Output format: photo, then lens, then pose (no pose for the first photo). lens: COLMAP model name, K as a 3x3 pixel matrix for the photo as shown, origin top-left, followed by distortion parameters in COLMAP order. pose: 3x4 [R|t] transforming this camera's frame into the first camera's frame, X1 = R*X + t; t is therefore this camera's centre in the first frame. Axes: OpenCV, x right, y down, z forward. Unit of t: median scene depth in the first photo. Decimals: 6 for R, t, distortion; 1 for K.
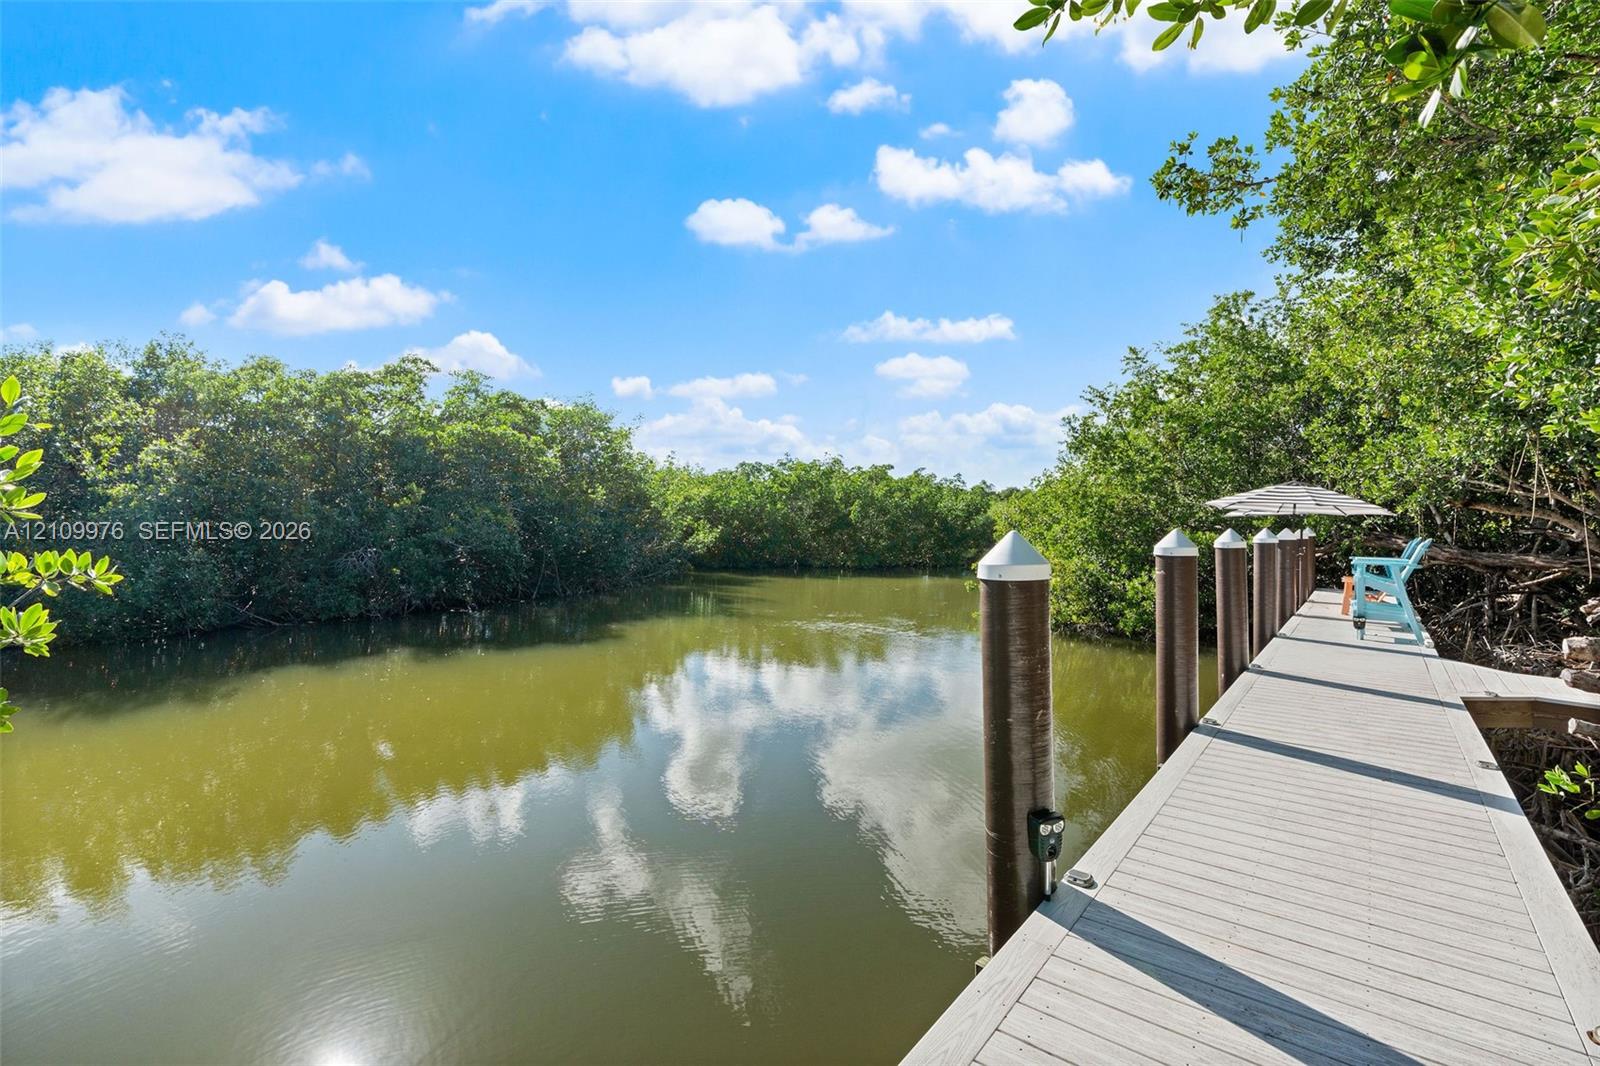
lens RADIAL K [[698.1, 0, 816.9], [0, 698.1, 537.7], [0, 0, 1]] dist [0.001274, 0.001025]
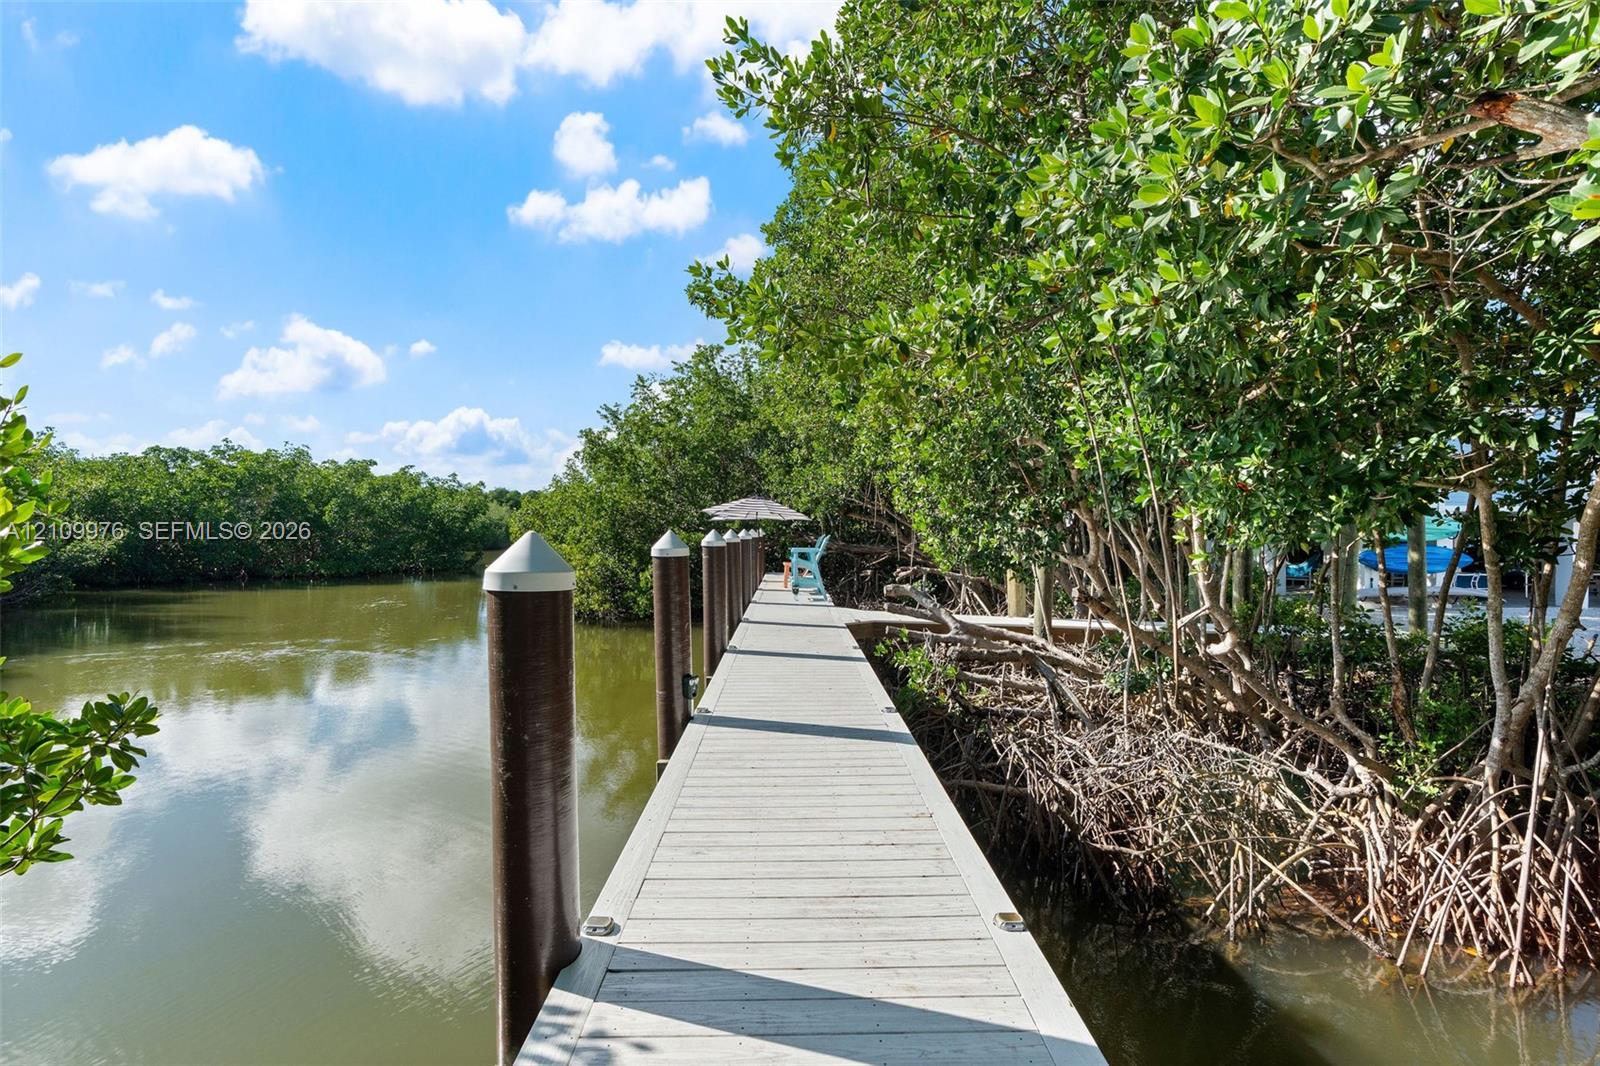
lens RADIAL K [[733.7, 0, 797.2], [0, 733.7, 533.0], [0, 0, 1]] dist [0.002026, 0.000633]
pose [[0.775071, -0.005699, 0.631848, -0.119938], [0.012662, 0.999899, -0.006514, 0.003579], [-0.631747, 0.013049, 0.775065, -0.126595]]
